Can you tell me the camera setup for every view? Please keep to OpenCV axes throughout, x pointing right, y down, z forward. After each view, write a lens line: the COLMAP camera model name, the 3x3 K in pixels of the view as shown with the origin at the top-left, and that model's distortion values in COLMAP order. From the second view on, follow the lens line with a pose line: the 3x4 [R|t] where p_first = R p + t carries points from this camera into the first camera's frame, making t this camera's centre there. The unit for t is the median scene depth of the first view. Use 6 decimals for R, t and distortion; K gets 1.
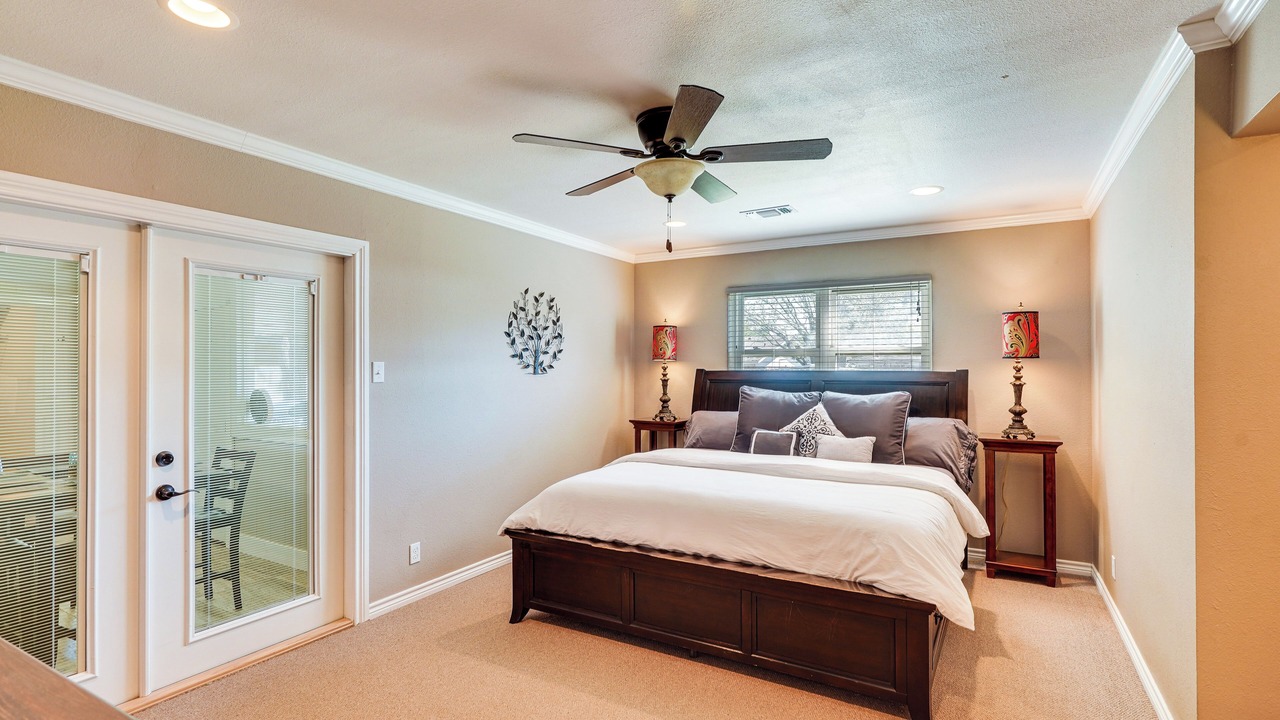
lens RADIAL K [[610.1, 0, 647.8], [0, 610.1, 362.9], [0, 0, 1]] dist [-0.005421, 0.000830]
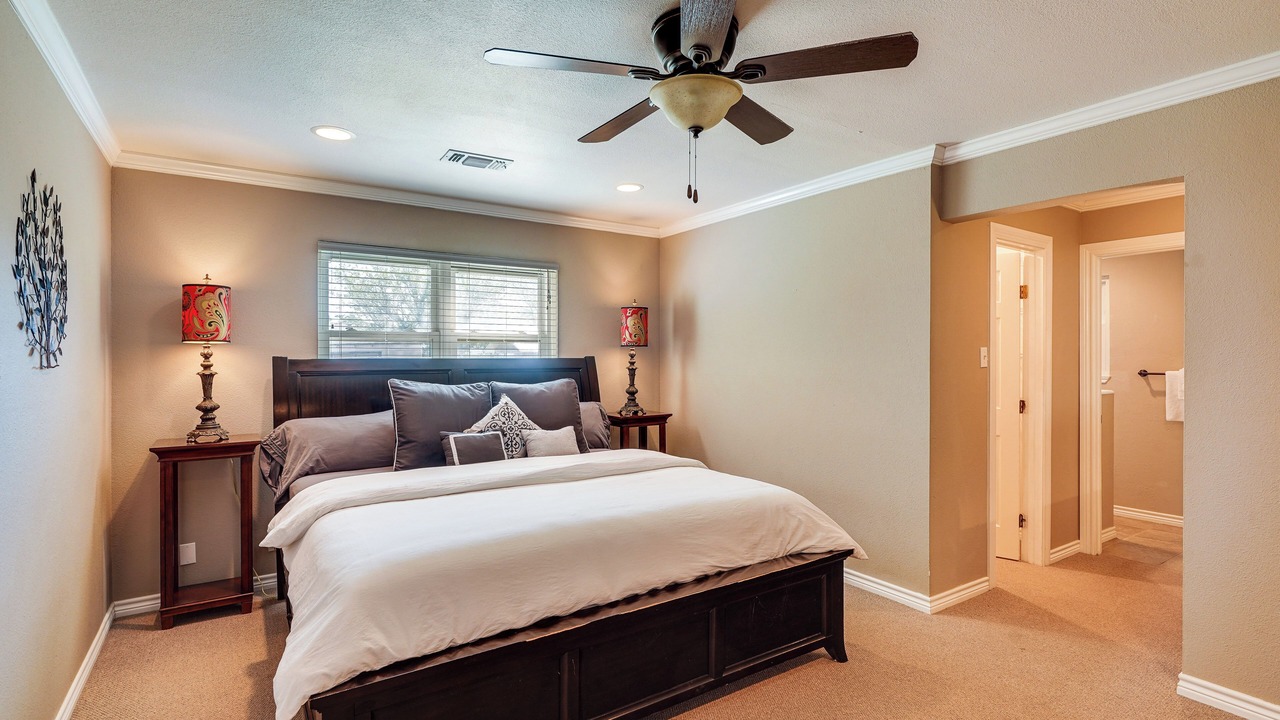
lens RADIAL K [[610.1, 0, 643.8], [0, 610.1, 356.2], [0, 0, 1]] dist [-0.005421, 0.000830]
pose [[0.441850, -0.001289, 0.897088, -0.429669], [-0.004862, 0.999981, 0.003832, 0.006452], [-0.897076, -0.006055, 0.441836, 0.454868]]
